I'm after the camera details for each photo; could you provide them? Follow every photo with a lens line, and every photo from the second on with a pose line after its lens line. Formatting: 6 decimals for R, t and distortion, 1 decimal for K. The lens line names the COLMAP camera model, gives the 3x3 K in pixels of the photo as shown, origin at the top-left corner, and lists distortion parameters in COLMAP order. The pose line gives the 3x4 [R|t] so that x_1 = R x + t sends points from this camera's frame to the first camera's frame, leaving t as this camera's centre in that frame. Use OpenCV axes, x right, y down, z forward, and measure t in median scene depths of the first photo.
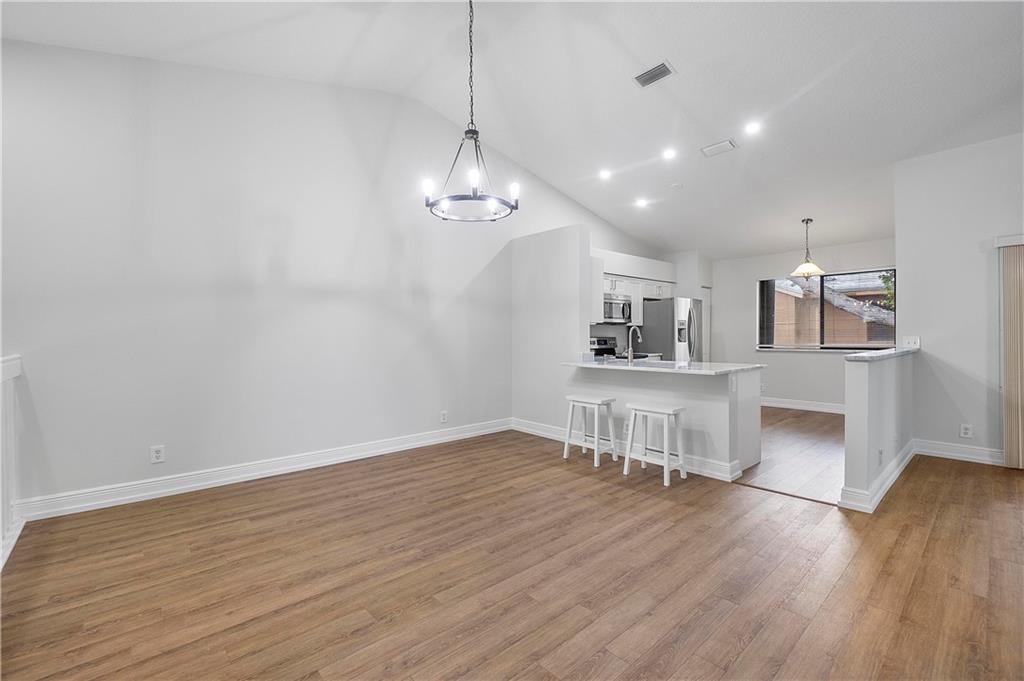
lens RADIAL K [[438.8, 0, 511.0], [0, 438.8, 337.2], [0, 0, 1]] dist [-0.006956, 0.000315]
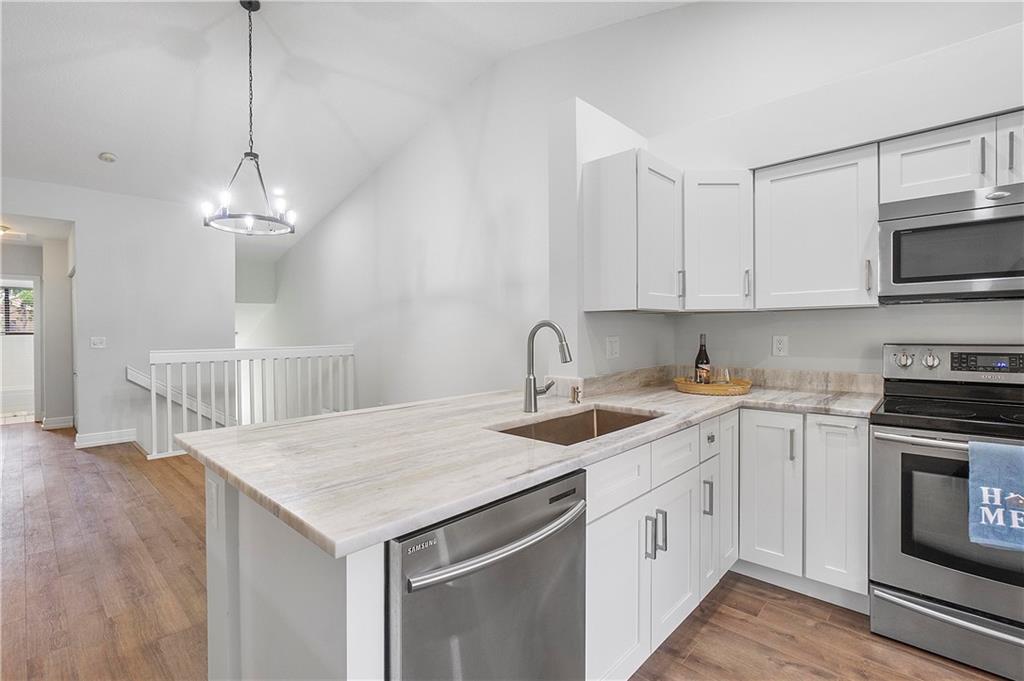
lens RADIAL K [[470.5, 0, 511.3], [0, 470.5, 335.6], [0, 0, 1]] dist [-0.019596, 0.007540]
pose [[0.083558, 0.013094, -0.996417, 0.757033], [0.006199, 0.999887, 0.013659, -0.019237], [0.996484, -0.007318, 0.083467, 1.032662]]
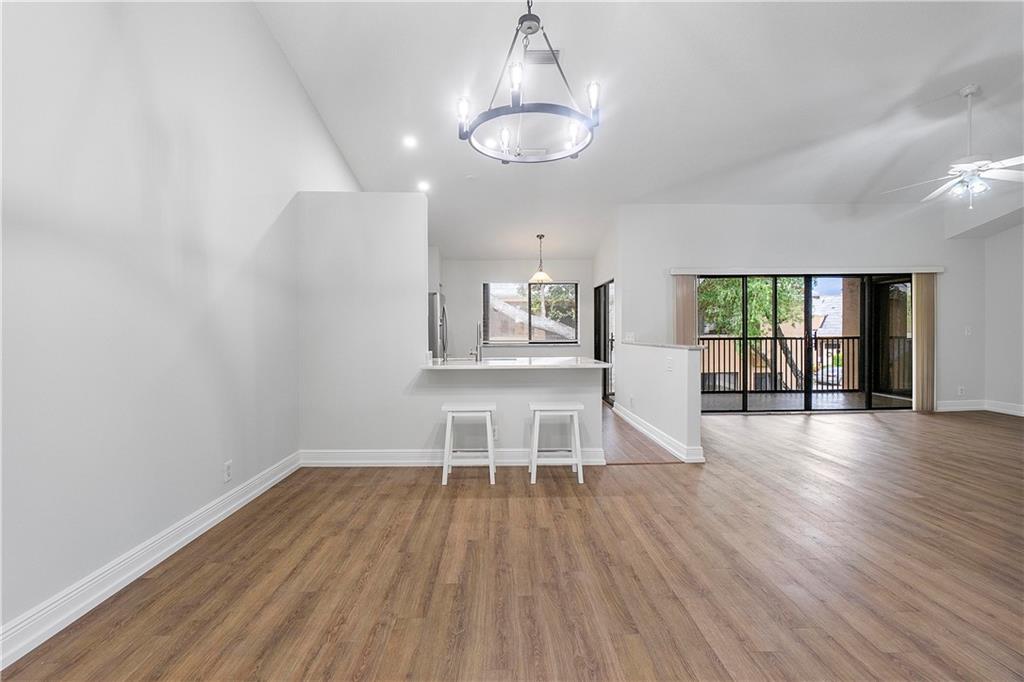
lens RADIAL K [[438.8, 0, 511.0], [0, 438.8, 337.7], [0, 0, 1]] dist [-0.006956, 0.000315]
pose [[0.645042, -0.007830, 0.764107, -0.409245], [0.003996, 0.999968, 0.006874, 0.003310], [-0.764137, -0.001380, 0.645052, 0.396790]]
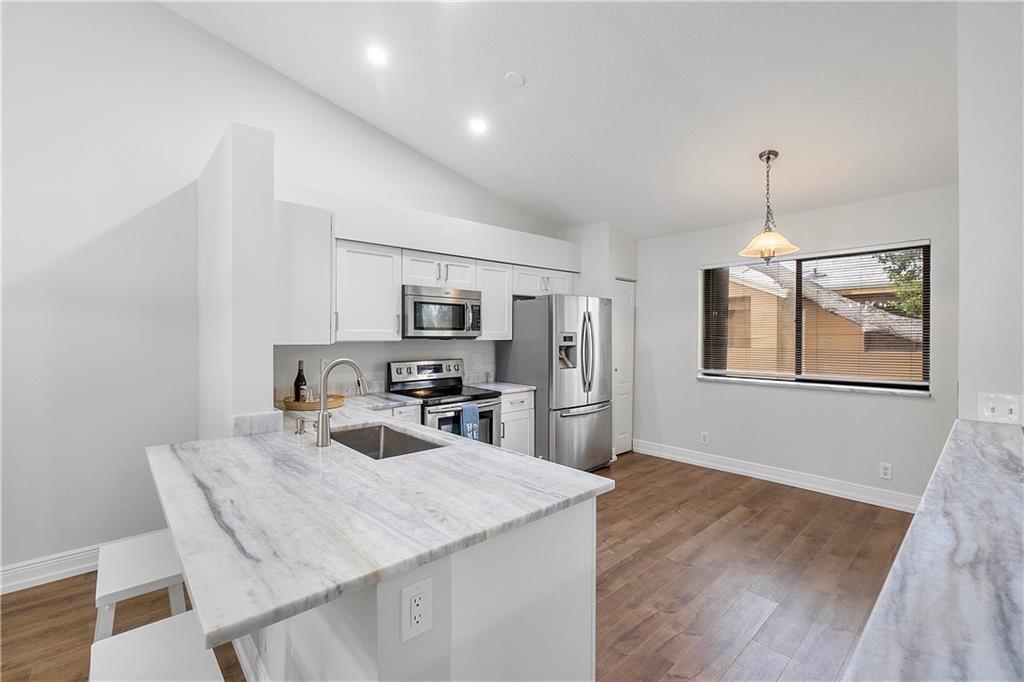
lens RADIAL K [[440.3, 0, 510.7], [0, 440.3, 337.8], [0, 0, 1]] dist [-0.006939, 0.000136]
pose [[0.999920, 0.005671, 0.011266, 0.484737], [-0.005716, 0.999976, 0.003945, -0.052993], [-0.011243, -0.004009, 0.999929, 0.628476]]
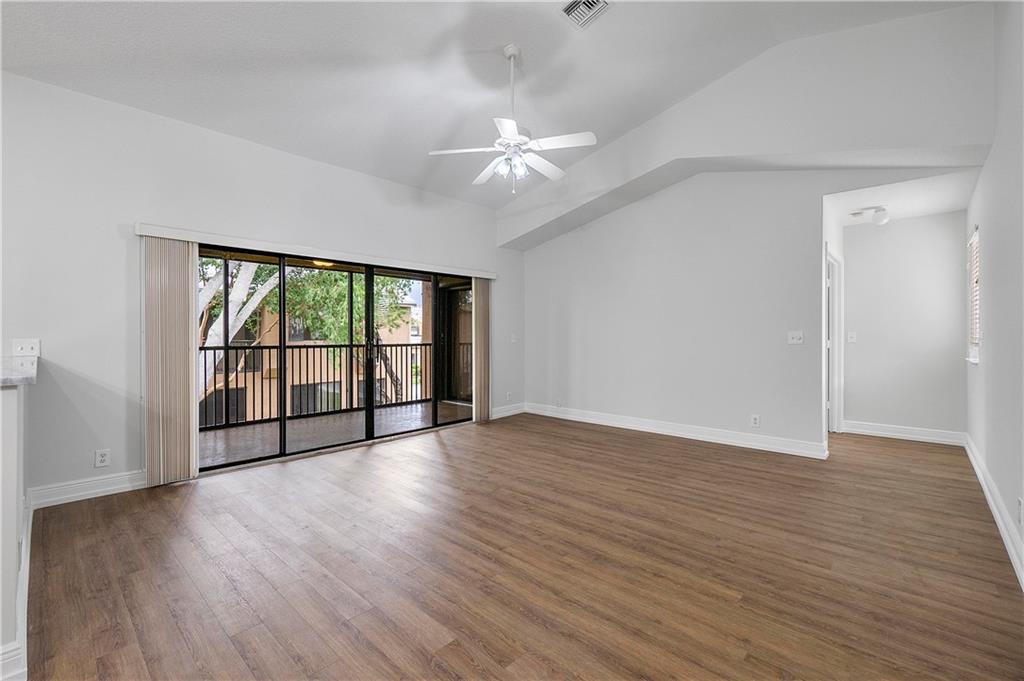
lens RADIAL K [[438.8, 0, 511.0], [0, 438.8, 337.2], [0, 0, 1]] dist [-0.006956, 0.000315]
pose [[-0.097677, 0.003634, 0.995212, 0.175463], [0.003040, 0.999990, -0.003353, 0.000218], [-0.995214, 0.002698, -0.097687, 0.325809]]
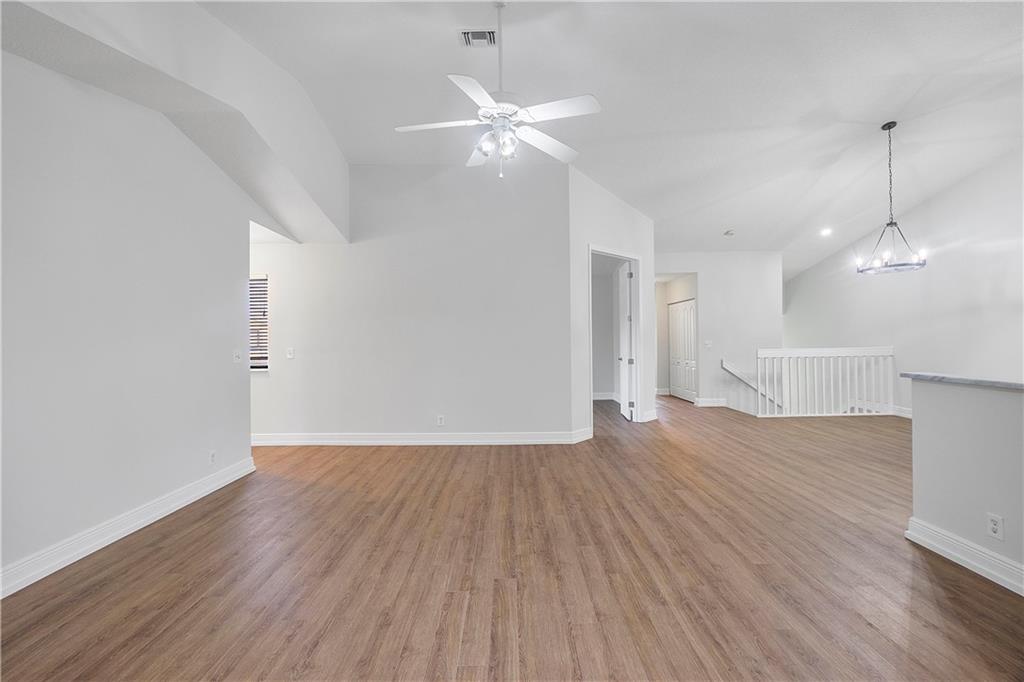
lens RADIAL K [[440.3, 0, 510.7], [0, 440.3, 337.8], [0, 0, 1]] dist [-0.006939, 0.000136]
pose [[-0.661463, 0.011039, -0.749897, 1.447168], [0.014972, 0.999887, 0.001513, -0.033222], [0.749829, -0.010226, -0.661553, 0.674588]]
